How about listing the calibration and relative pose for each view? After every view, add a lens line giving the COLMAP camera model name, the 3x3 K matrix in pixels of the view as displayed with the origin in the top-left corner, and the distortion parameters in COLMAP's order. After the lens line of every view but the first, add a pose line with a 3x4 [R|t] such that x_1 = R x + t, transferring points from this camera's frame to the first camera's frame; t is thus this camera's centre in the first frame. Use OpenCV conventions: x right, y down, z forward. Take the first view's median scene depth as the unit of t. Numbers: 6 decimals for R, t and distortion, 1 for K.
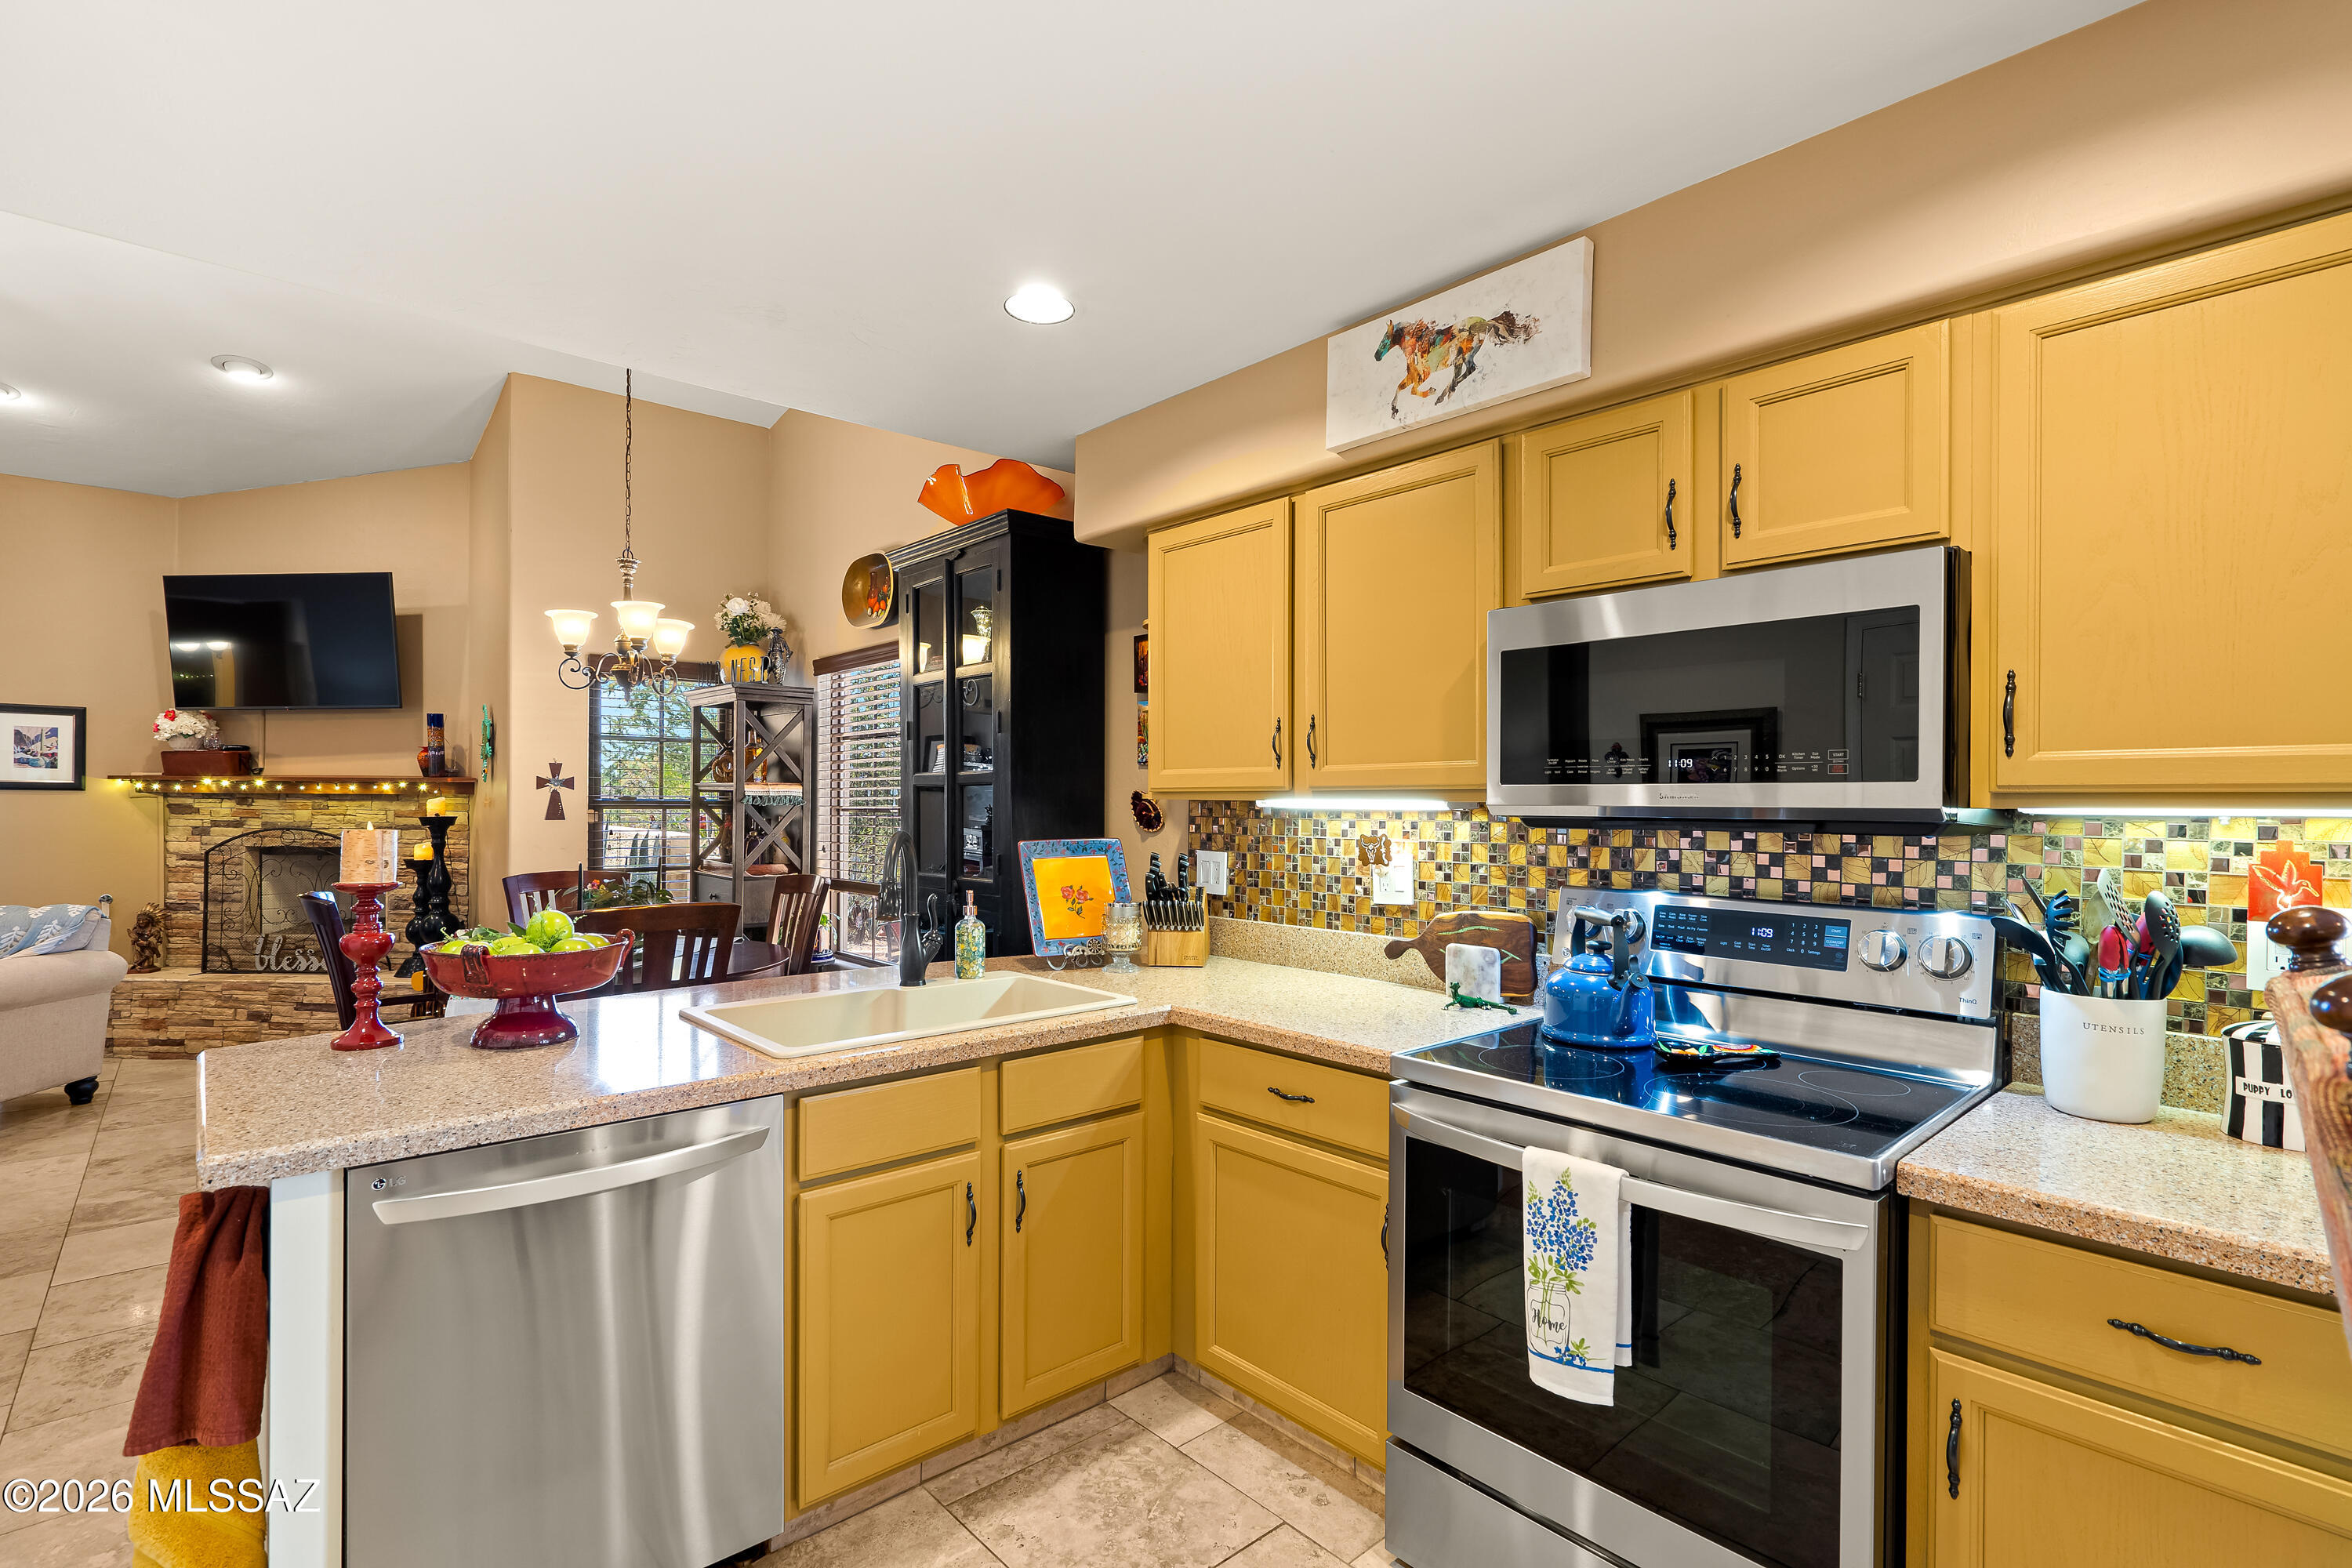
lens RADIAL K [[1079.5, 0, 1139.0], [0, 1079.5, 807.5], [0, 0, 1]] dist [-0.000988, 0.000950]
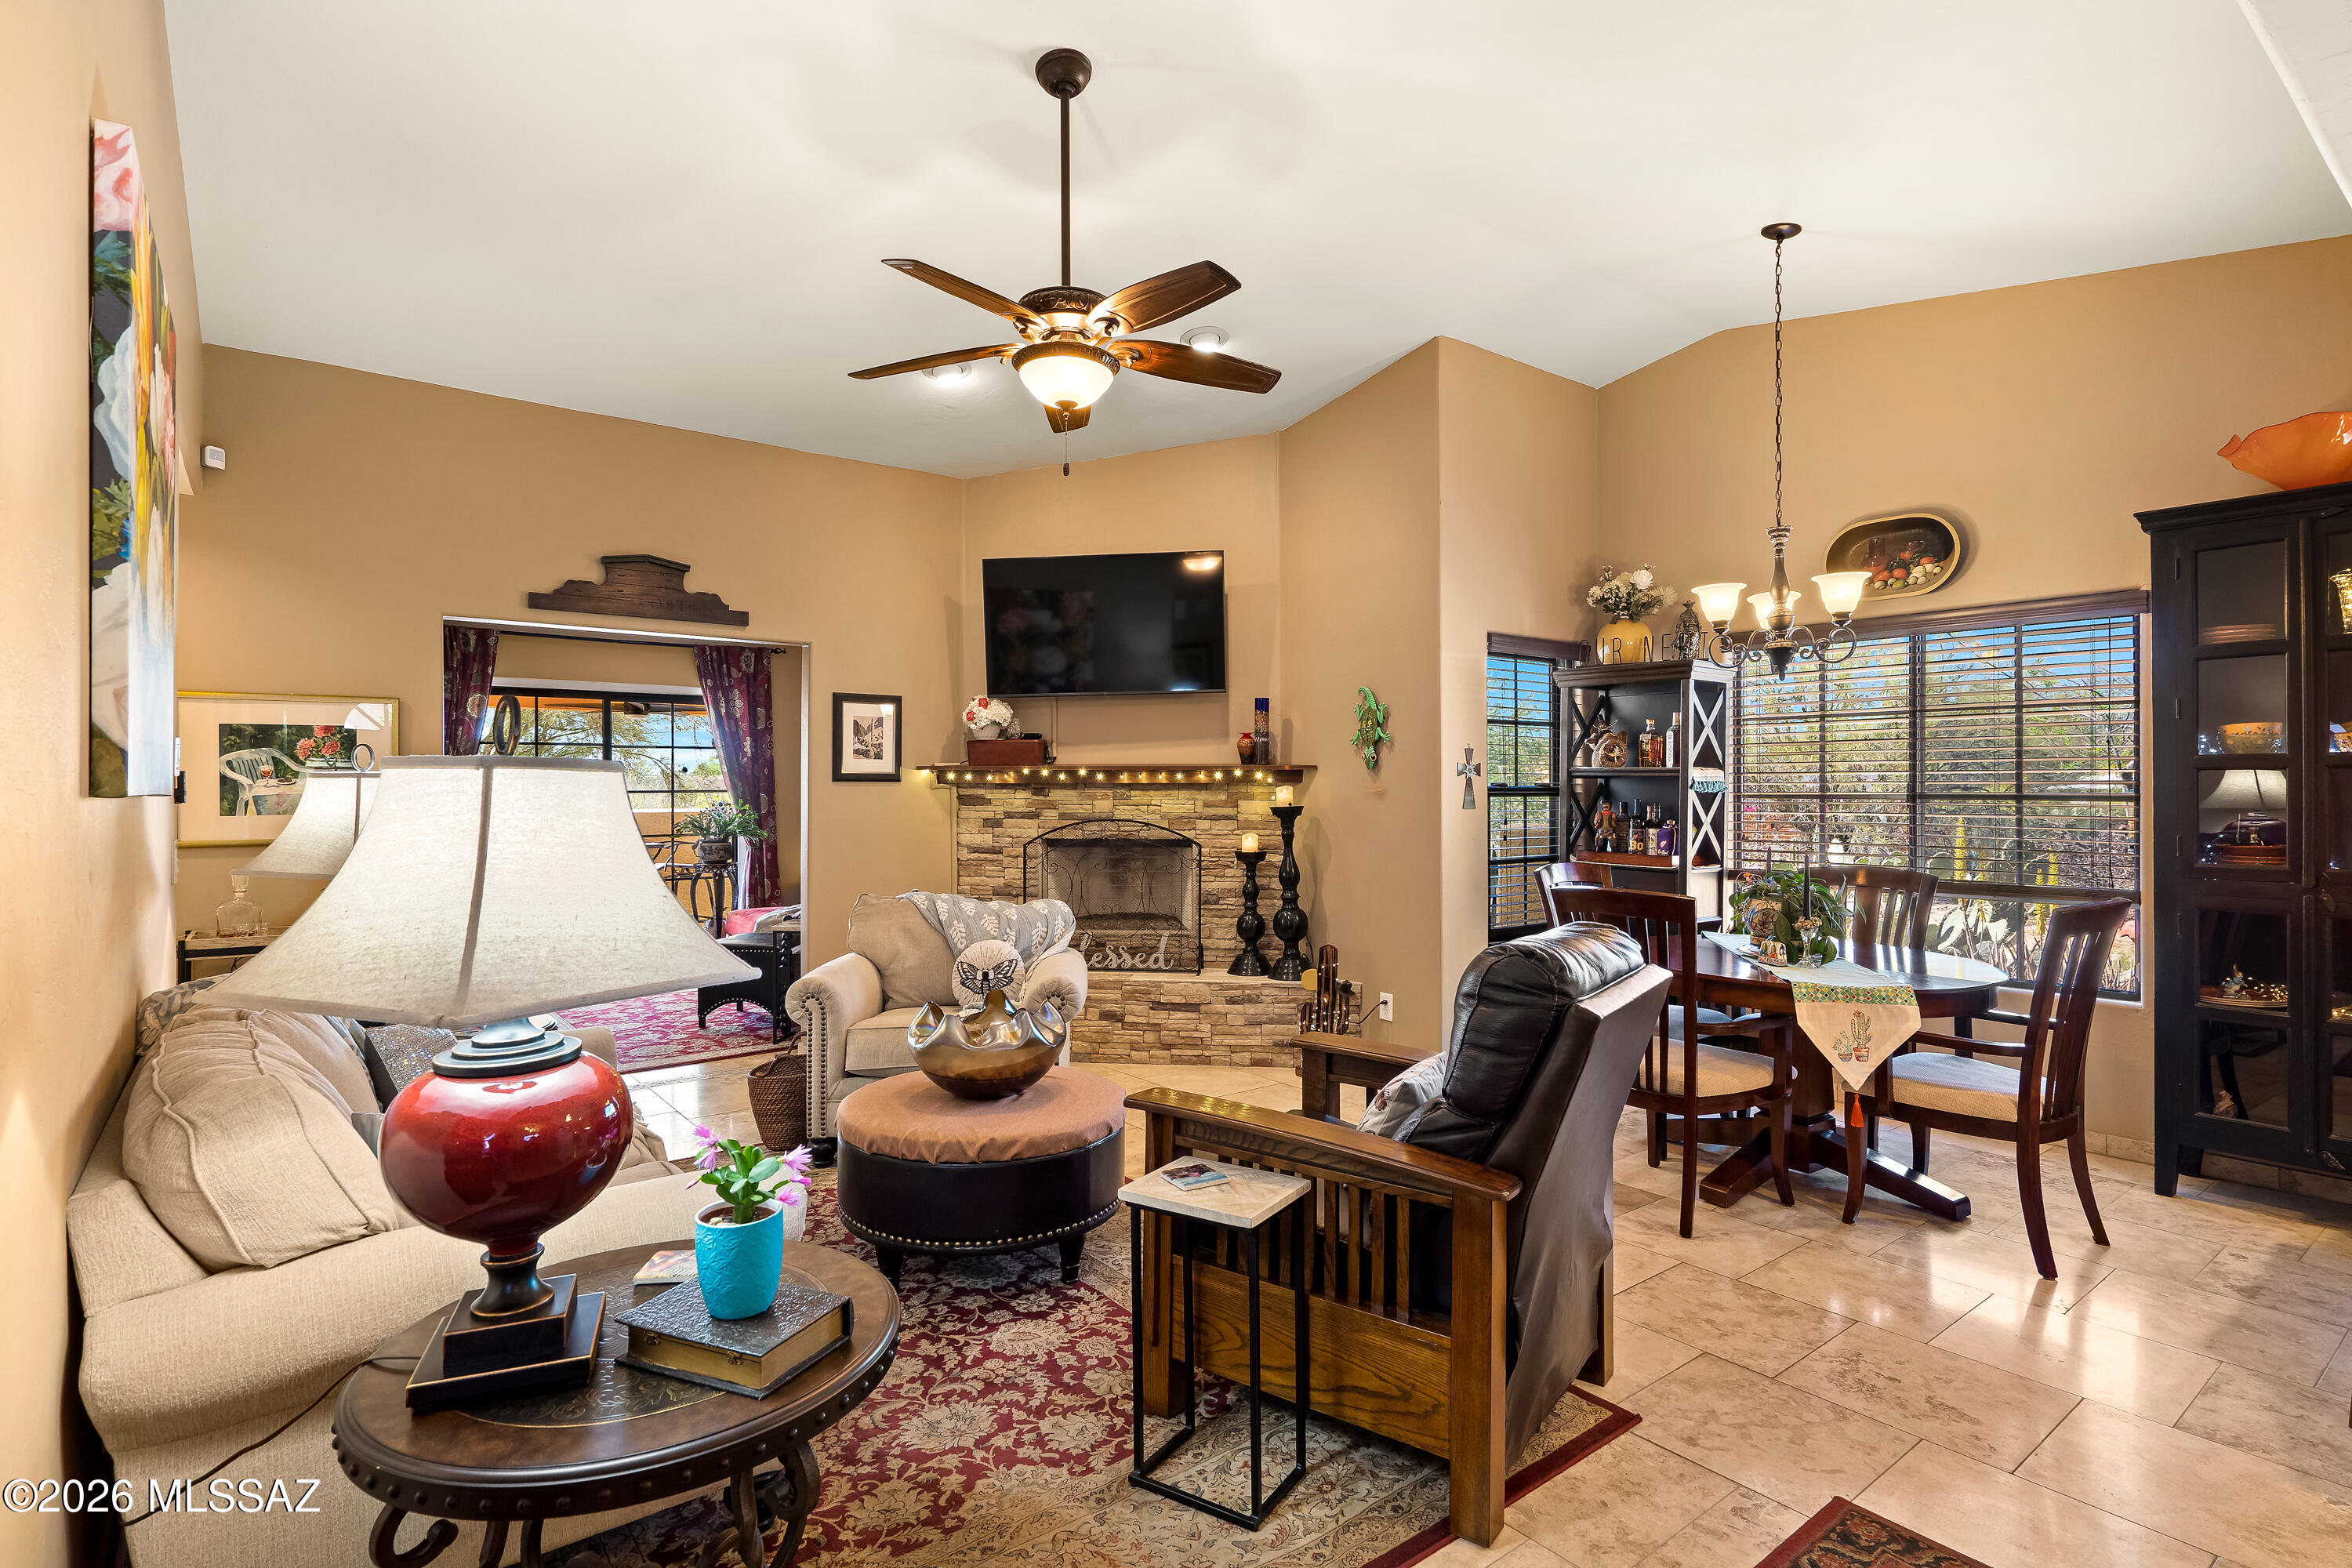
lens RADIAL K [[1130.2, 0, 1150.2], [0, 1130.2, 788.0], [0, 0, 1]] dist [-0.000835, -0.000218]
pose [[0.997951, -0.007228, -0.063566, -0.747686], [0.006761, 0.999948, -0.007569, -0.000883], [0.063617, 0.007124, 0.997949, 0.000637]]
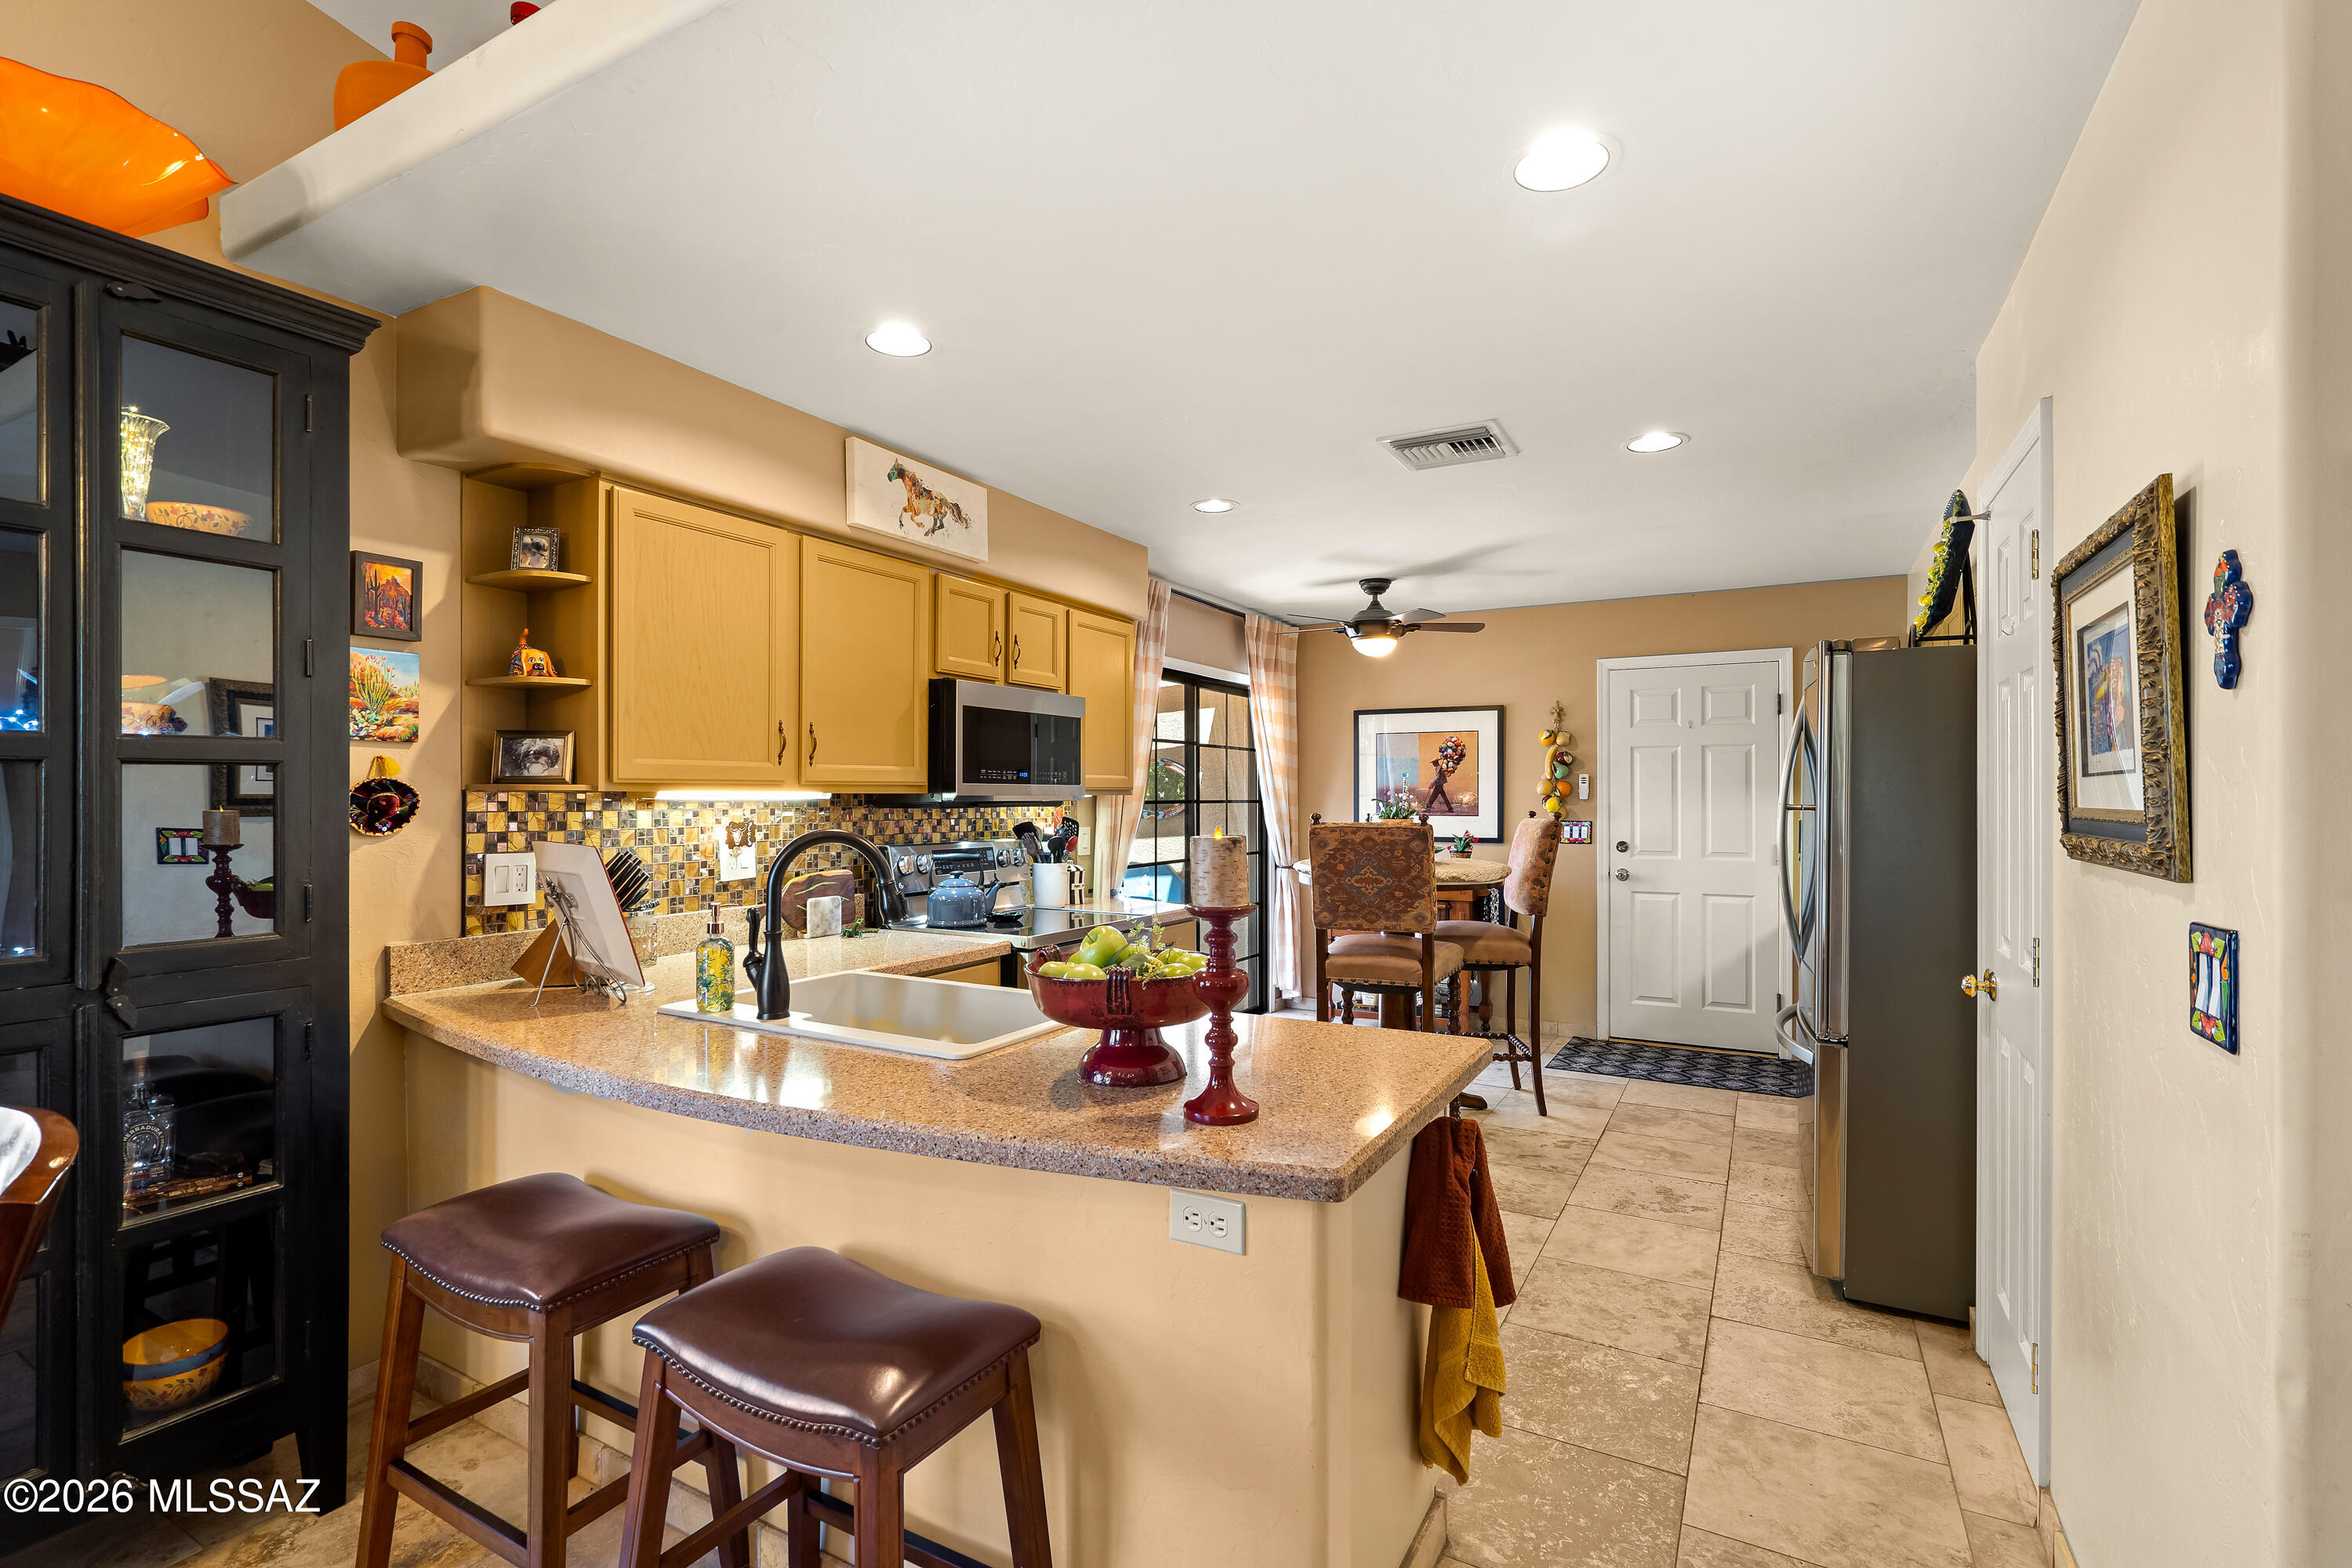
lens RADIAL K [[1072.3, 0, 1183.5], [0, 1072.3, 807.7], [0, 0, 1]] dist [-0.006742, 0.000219]
pose [[-0.335103, -0.015009, 0.942062, -0.538452], [0.004321, 0.999838, 0.017466, -0.004018], [-0.942172, 0.009924, -0.334984, 0.484746]]
